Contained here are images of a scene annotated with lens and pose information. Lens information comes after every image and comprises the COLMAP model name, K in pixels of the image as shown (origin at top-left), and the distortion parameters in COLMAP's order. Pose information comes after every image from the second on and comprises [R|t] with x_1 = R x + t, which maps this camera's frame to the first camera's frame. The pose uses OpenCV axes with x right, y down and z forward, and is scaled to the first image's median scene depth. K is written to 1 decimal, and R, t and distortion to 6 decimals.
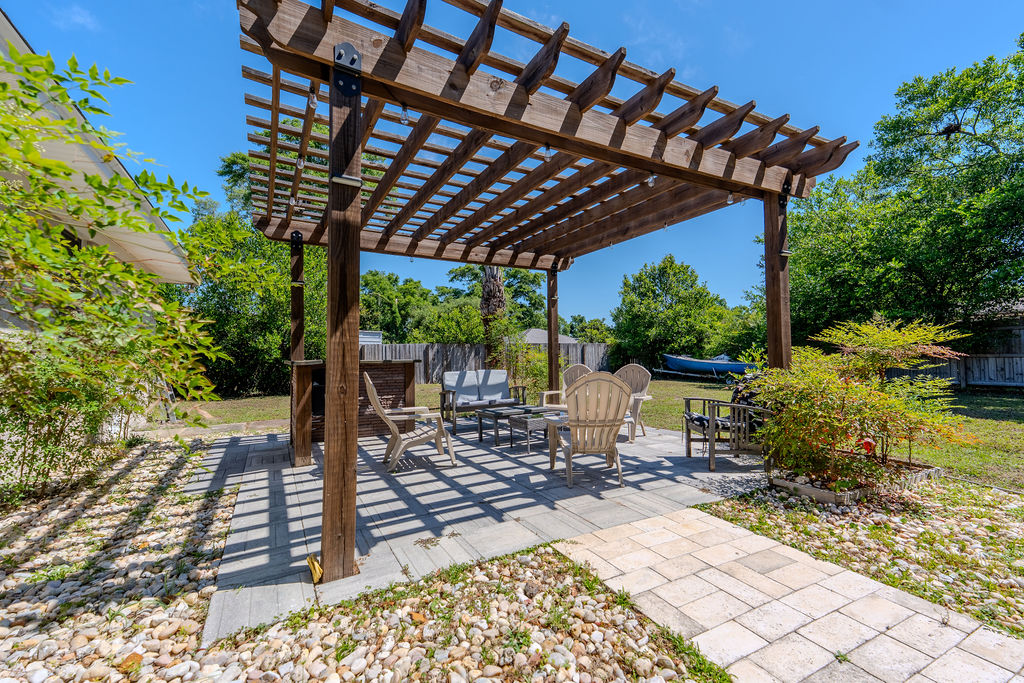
lens RADIAL K [[433.7, 0, 507.1], [0, 433.7, 342.0], [0, 0, 1]] dist [0.062572, 0.000040]
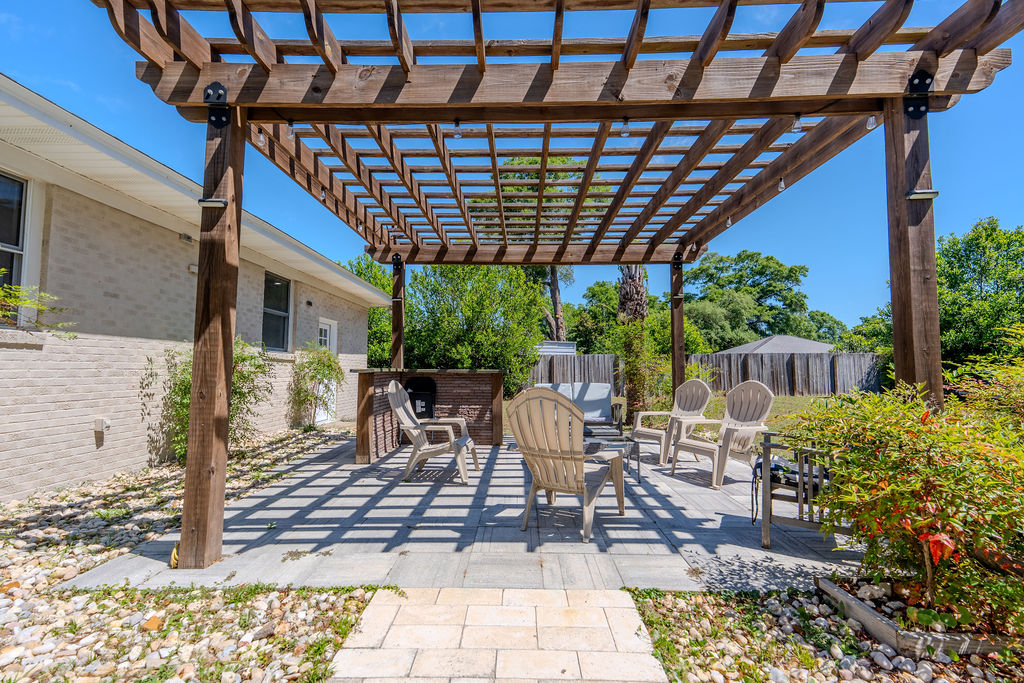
lens RADIAL K [[445.9, 0, 512.0], [0, 445.9, 341.5], [0, 0, 1]] dist [0.021881, 0.000174]
pose [[0.865328, -0.017951, -0.500885, 0.557367], [0.005008, 0.999618, -0.027172, 0.007853], [0.501181, 0.021004, 0.865087, 0.273672]]
